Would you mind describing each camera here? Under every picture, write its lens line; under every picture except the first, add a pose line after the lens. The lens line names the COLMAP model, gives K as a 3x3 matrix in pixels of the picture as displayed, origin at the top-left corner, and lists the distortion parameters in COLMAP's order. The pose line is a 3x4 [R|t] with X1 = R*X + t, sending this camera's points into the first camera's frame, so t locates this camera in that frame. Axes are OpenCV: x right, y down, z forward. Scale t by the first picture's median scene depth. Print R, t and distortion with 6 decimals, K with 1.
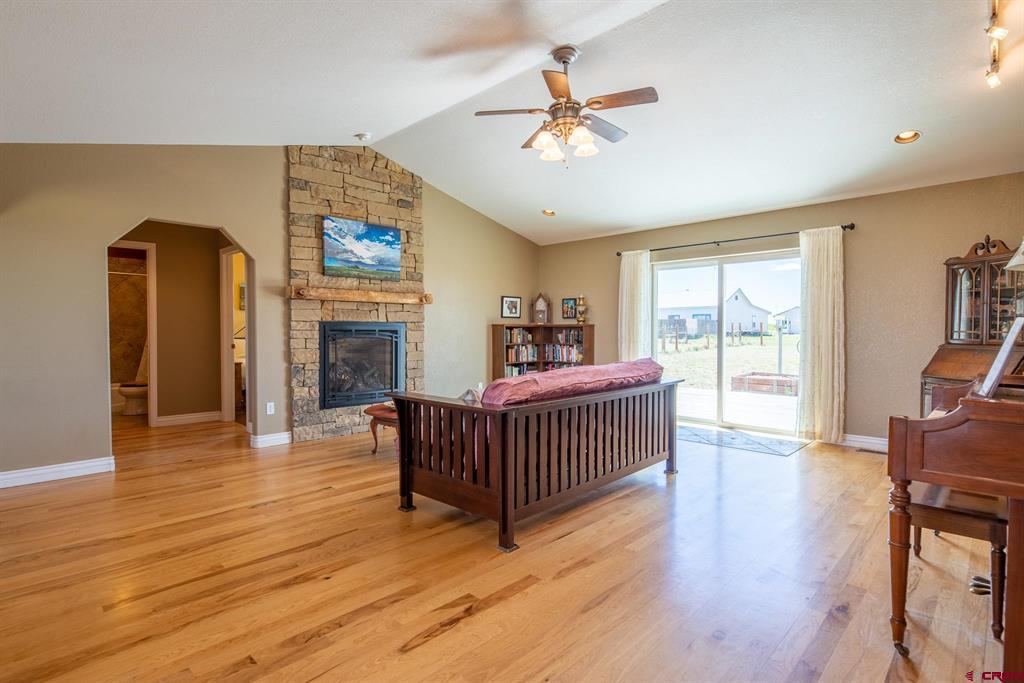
lens RADIAL K [[509.1, 0, 512.0], [0, 509.1, 341.5], [0, 0, 1]] dist [0.000583, 0.000049]
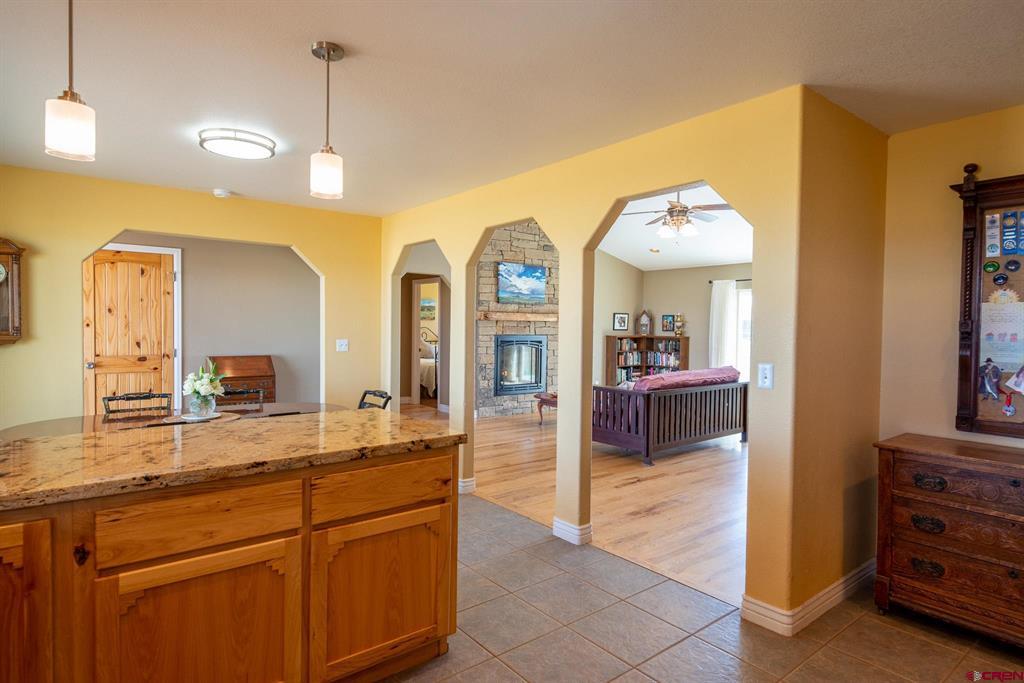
lens RADIAL K [[560.0, 0, 512.0], [0, 560.0, 341.5], [0, 0, 1]] dist [0.001752, 0.000077]
pose [[0.991591, 0.015157, -0.128521, -0.115528], [-0.014715, 0.999882, 0.004386, -0.026740], [0.128572, -0.002458, 0.991697, -0.521829]]
